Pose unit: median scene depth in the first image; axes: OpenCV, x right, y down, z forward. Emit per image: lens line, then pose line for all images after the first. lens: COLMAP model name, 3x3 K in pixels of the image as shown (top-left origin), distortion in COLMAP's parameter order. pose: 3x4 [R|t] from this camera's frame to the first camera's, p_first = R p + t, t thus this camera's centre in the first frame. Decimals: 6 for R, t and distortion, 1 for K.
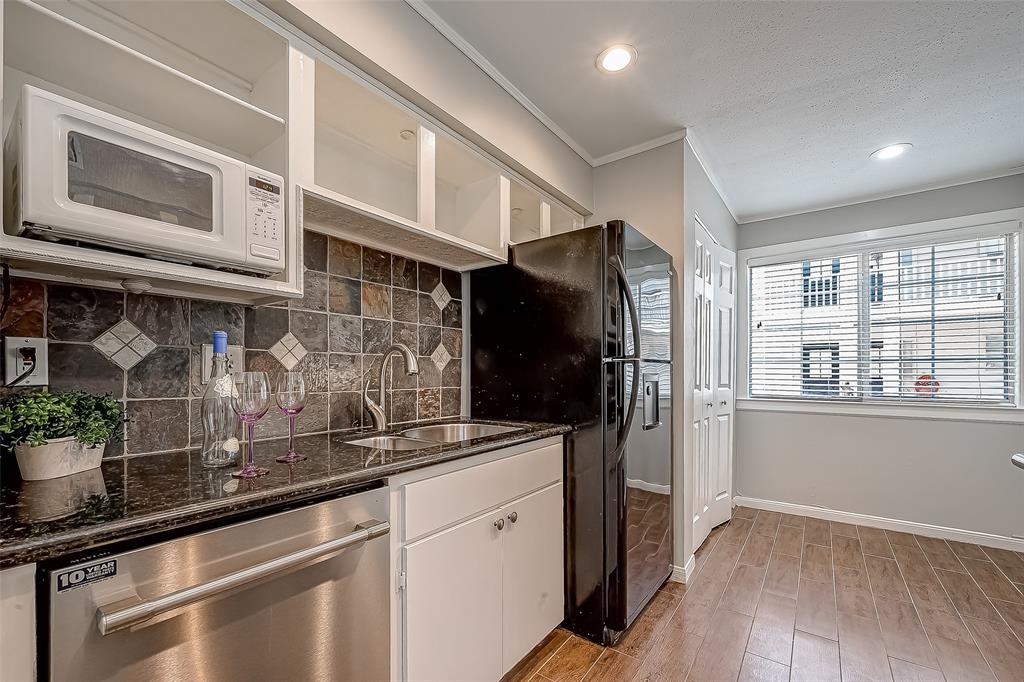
lens RADIAL K [[428.3, 0, 477.5], [0, 428.3, 374.6], [0, 0, 1]] dist [-0.000380, -0.000069]
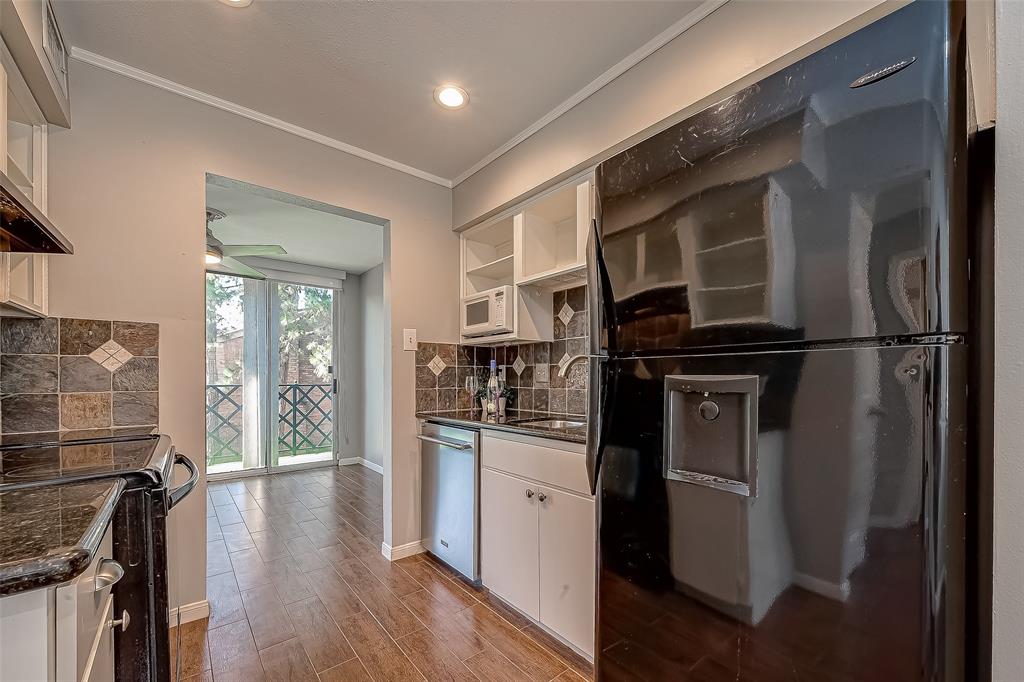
lens RADIAL K [[418.6, 0, 525.9], [0, 418.6, 380.3], [0, 0, 1]] dist [-0.000627, -0.000134]
pose [[-0.195593, 0.006780, -0.980662, 1.092477], [-0.001571, 0.999973, 0.007227, -0.001271], [0.980684, 0.002955, -0.195577, 1.041811]]
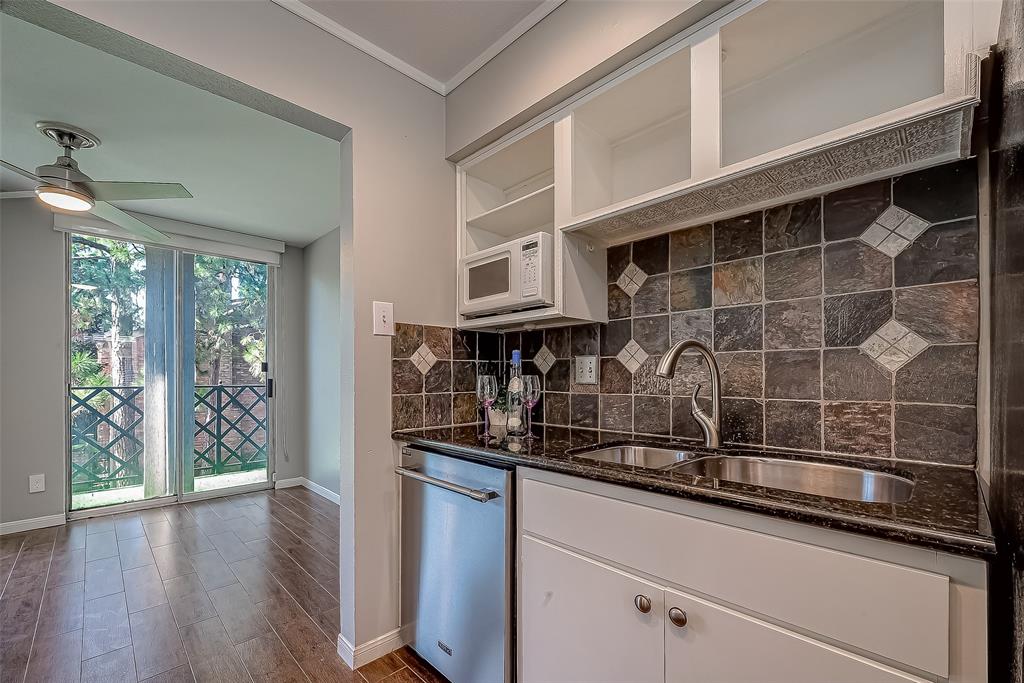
lens RADIAL K [[425.0, 0, 512.8], [0, 425.0, 376.6], [0, 0, 1]] dist [-0.006827, -0.000428]
pose [[-0.115808, -0.000280, -0.993272, 0.612086], [-0.001459, 0.999999, -0.000112, -0.001485], [0.993271, 0.001436, -0.115808, 0.732691]]
